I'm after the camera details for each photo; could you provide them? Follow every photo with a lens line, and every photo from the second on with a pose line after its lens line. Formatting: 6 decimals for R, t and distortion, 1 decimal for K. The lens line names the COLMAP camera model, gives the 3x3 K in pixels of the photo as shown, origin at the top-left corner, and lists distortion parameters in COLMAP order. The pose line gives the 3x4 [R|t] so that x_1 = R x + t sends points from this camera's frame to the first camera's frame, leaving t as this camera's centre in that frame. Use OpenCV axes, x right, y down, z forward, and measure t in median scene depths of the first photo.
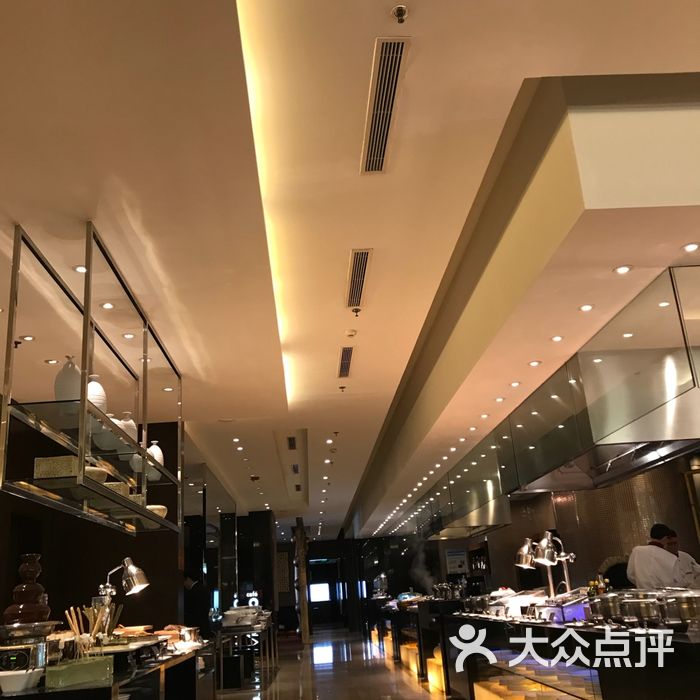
lens RADIAL K [[727.6, 0, 350.0], [0, 727.6, 350.0], [0, 0, 1]] dist [0.118453, 0.013197]
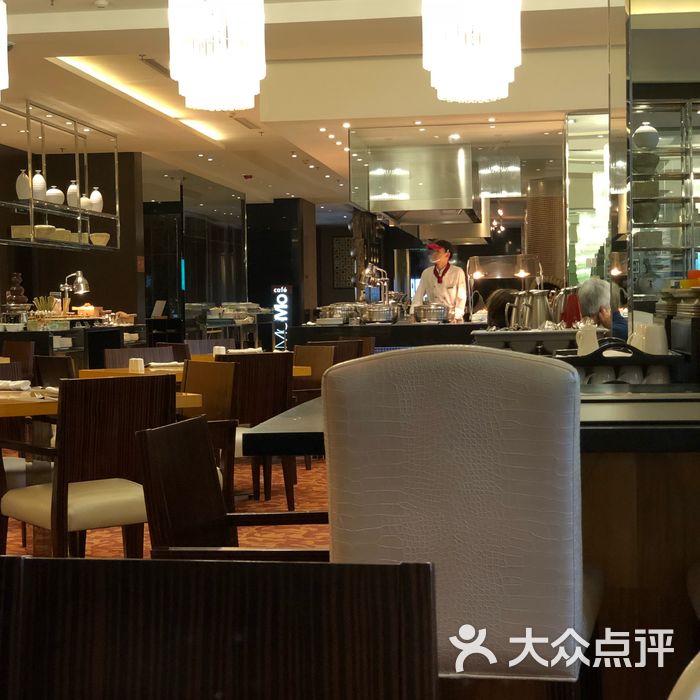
lens RADIAL K [[1355.2, 0, 350.0], [0, 1355.2, 350.0], [0, 0, 1]] dist [0.056789, 0.173415]
pose [[0.982296, 0.058614, -0.177931, 0.815671], [0.009302, 0.933359, 0.358823, -0.609848], [0.187105, -0.354125, 0.916290, -1.644191]]
